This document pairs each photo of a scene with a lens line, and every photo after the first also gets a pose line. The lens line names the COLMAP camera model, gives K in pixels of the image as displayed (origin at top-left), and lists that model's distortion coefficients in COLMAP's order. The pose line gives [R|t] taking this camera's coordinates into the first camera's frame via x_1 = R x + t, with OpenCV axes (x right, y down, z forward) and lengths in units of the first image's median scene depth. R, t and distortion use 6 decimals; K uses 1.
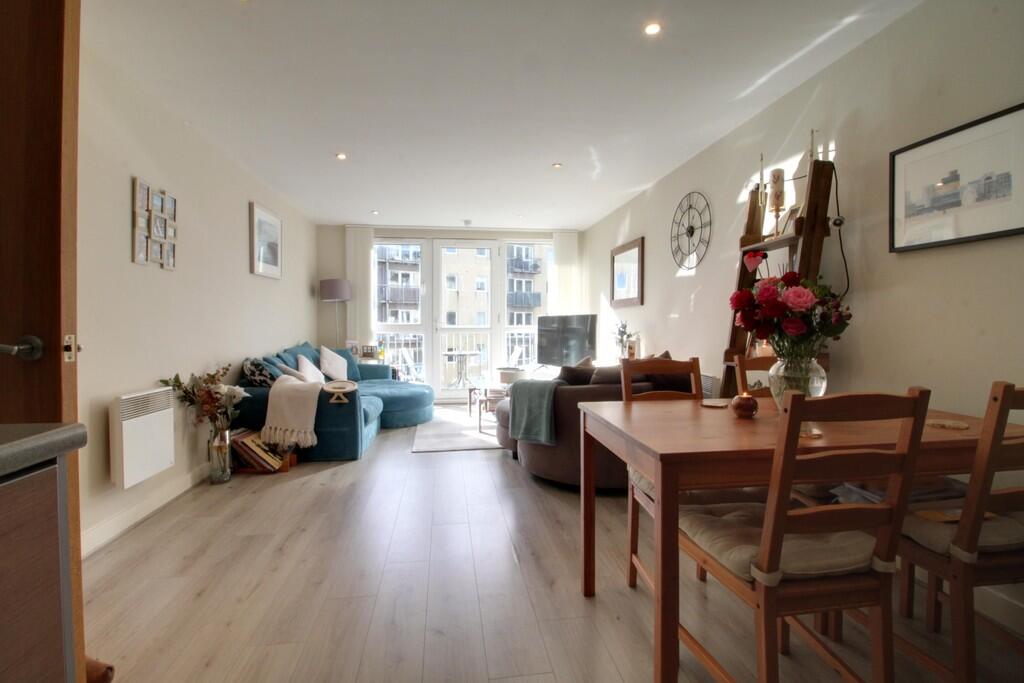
lens RADIAL K [[473.8, 0, 509.2], [0, 473.8, 331.4], [0, 0, 1]] dist [0.000220, -0.013040]
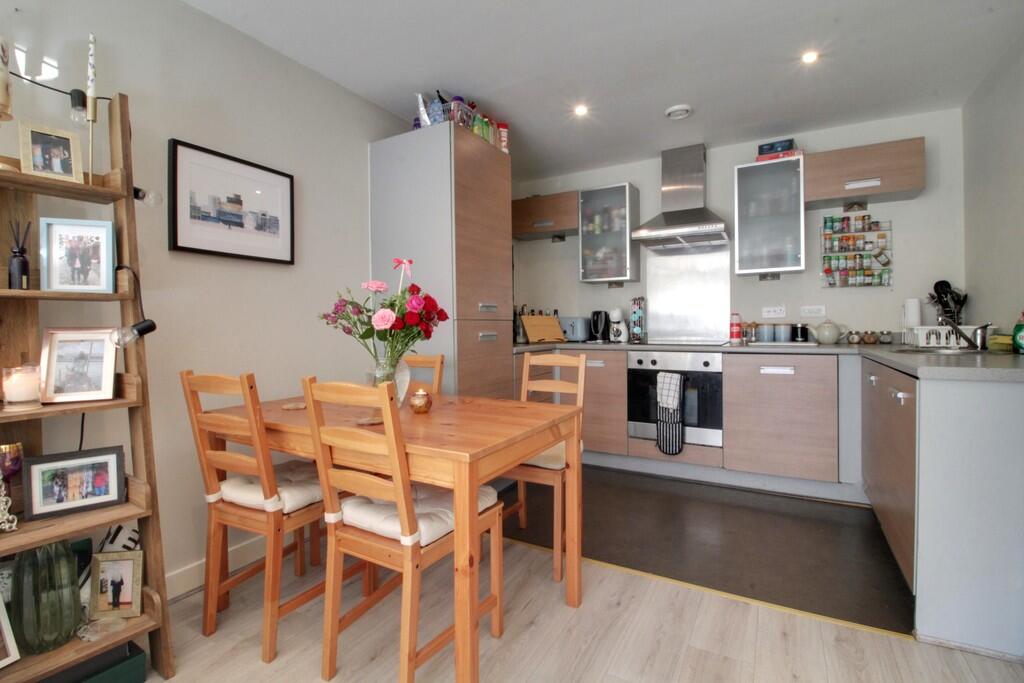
lens RADIAL K [[473.8, 0, 509.2], [0, 473.8, 331.4], [0, 0, 1]] dist [0.000220, -0.013040]
pose [[-0.796005, 0.001296, 0.605289, -0.118038], [0.019042, 0.999556, 0.022901, -0.009909], [-0.604990, 0.029755, -0.795677, 0.648417]]
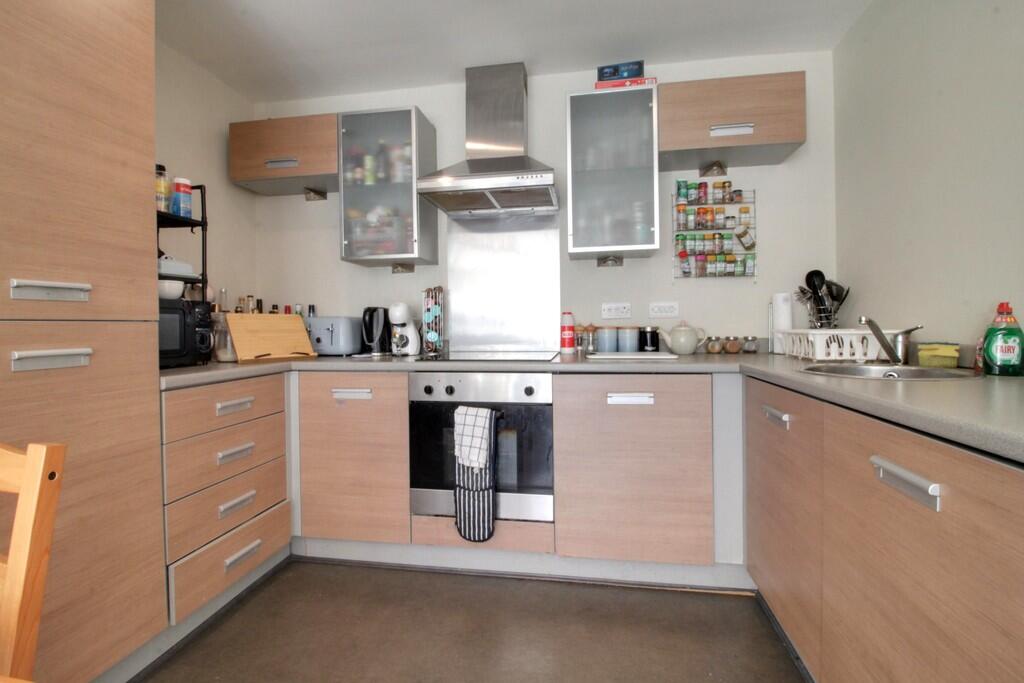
lens RADIAL K [[473.8, 0, 509.2], [0, 473.8, 331.4], [0, 0, 1]] dist [0.000220, -0.013040]
pose [[-0.955053, 0.009004, 0.296300, -0.036510], [0.016944, 0.999563, 0.024239, -0.006478], [-0.295952, 0.028170, -0.954787, 0.329924]]
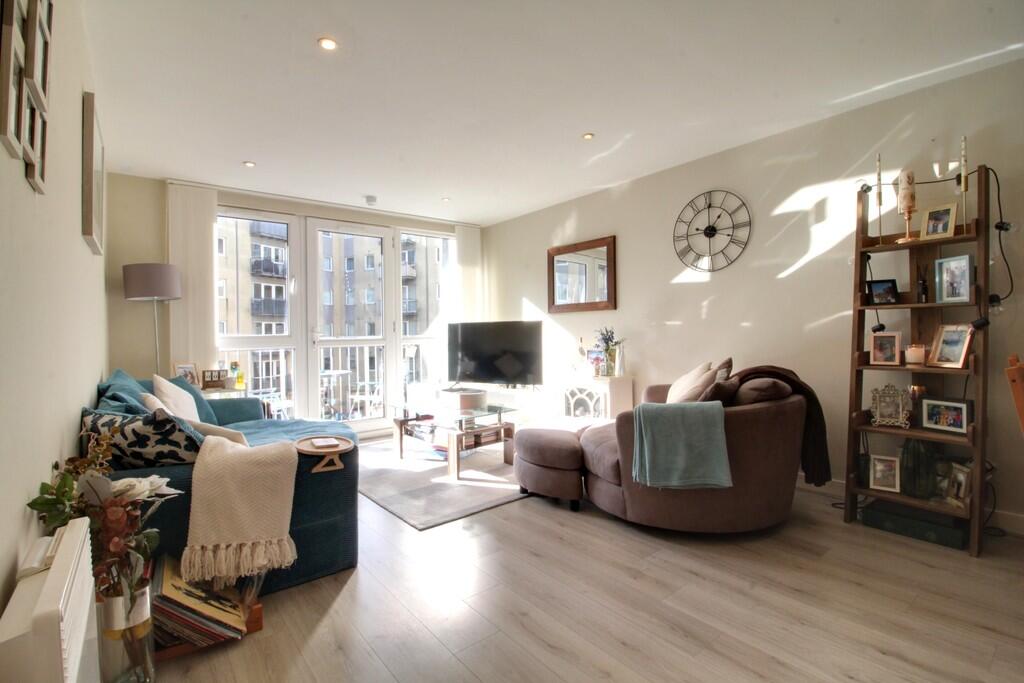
lens RADIAL K [[473.8, 0, 509.2], [0, 473.8, 331.4], [0, 0, 1]] dist [0.000220, -0.013040]
pose [[0.861810, -0.012397, 0.507079, -0.403687], [0.023306, 0.999613, -0.015171, -0.005008], [-0.506695, 0.024892, 0.861766, 0.351214]]
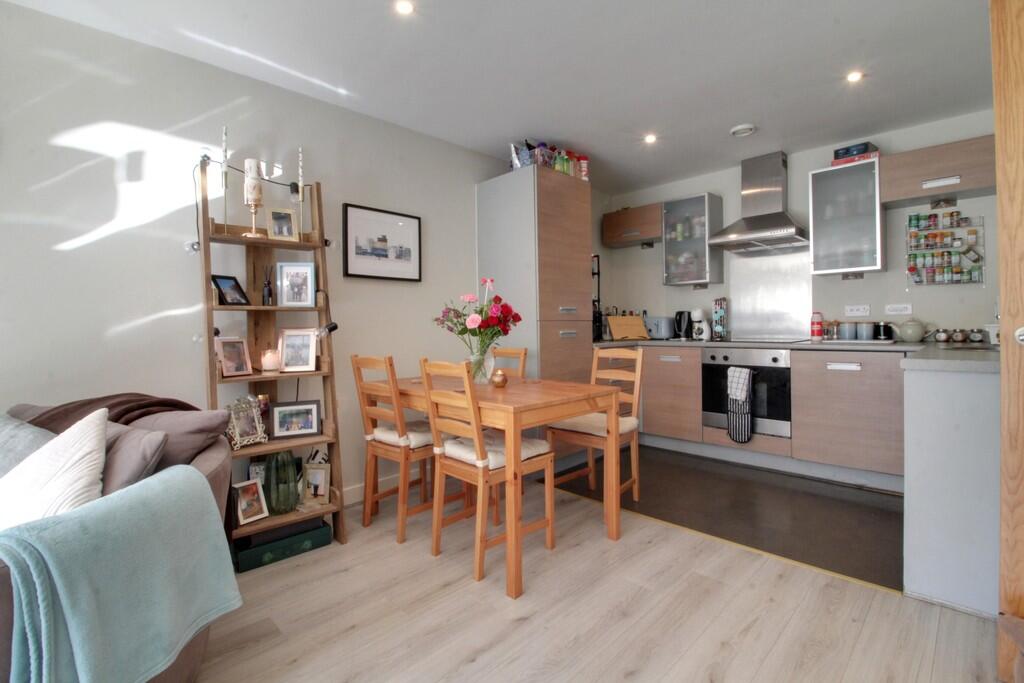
lens RADIAL K [[473.8, 0, 509.2], [0, 473.8, 331.4], [0, 0, 1]] dist [0.000220, -0.013040]
pose [[-0.604123, 0.000768, 0.796891, -0.275573], [0.025703, 0.999498, 0.018523, -0.010277], [-0.796477, 0.031673, -0.603839, 0.708123]]
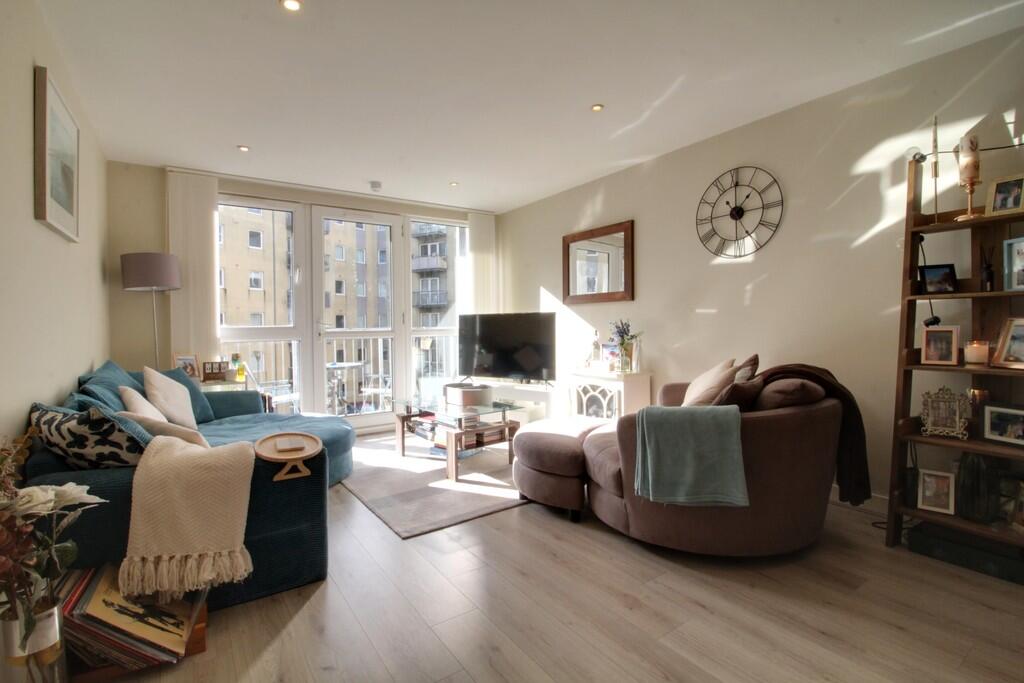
lens RADIAL K [[473.8, 0, 509.2], [0, 473.8, 331.4], [0, 0, 1]] dist [0.000220, -0.013040]
pose [[0.894813, -0.016428, 0.446140, -0.330342], [0.018427, 0.999830, -0.000142, -0.004811], [-0.446062, 0.008348, 0.894963, 0.379628]]
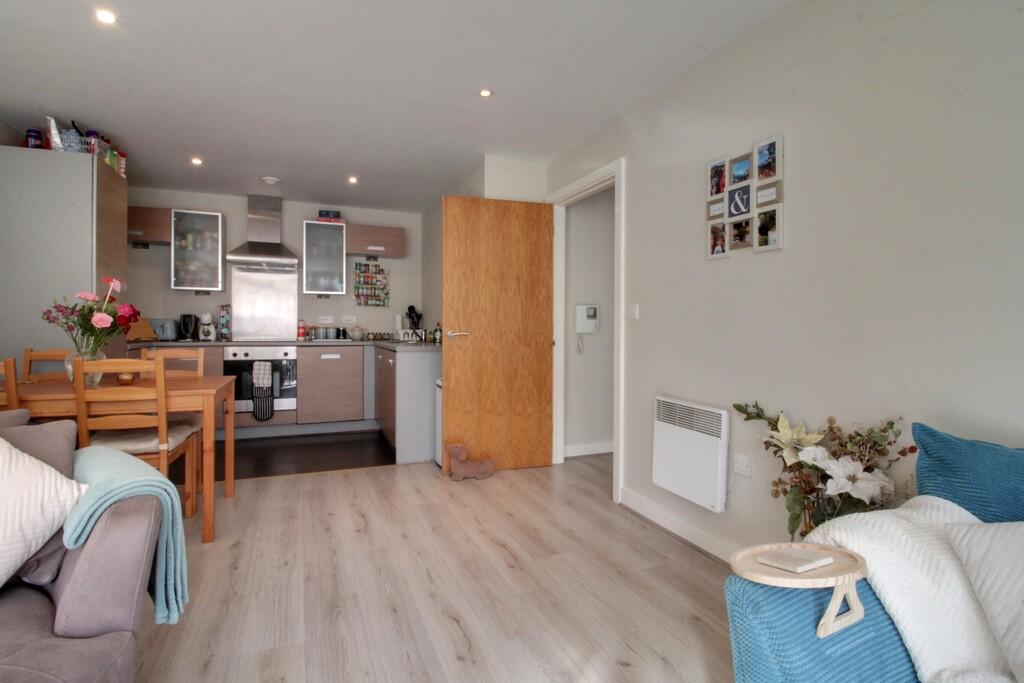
lens RADIAL K [[495.3, 0, 513.2], [0, 495.3, 330.9], [0, 0, 1]] dist [0.001031, -0.014195]
pose [[-0.963928, -0.004345, -0.266127, -0.114717], [-0.010037, 0.999749, 0.020033, -0.017179], [0.265973, 0.021982, -0.963730, 1.092965]]
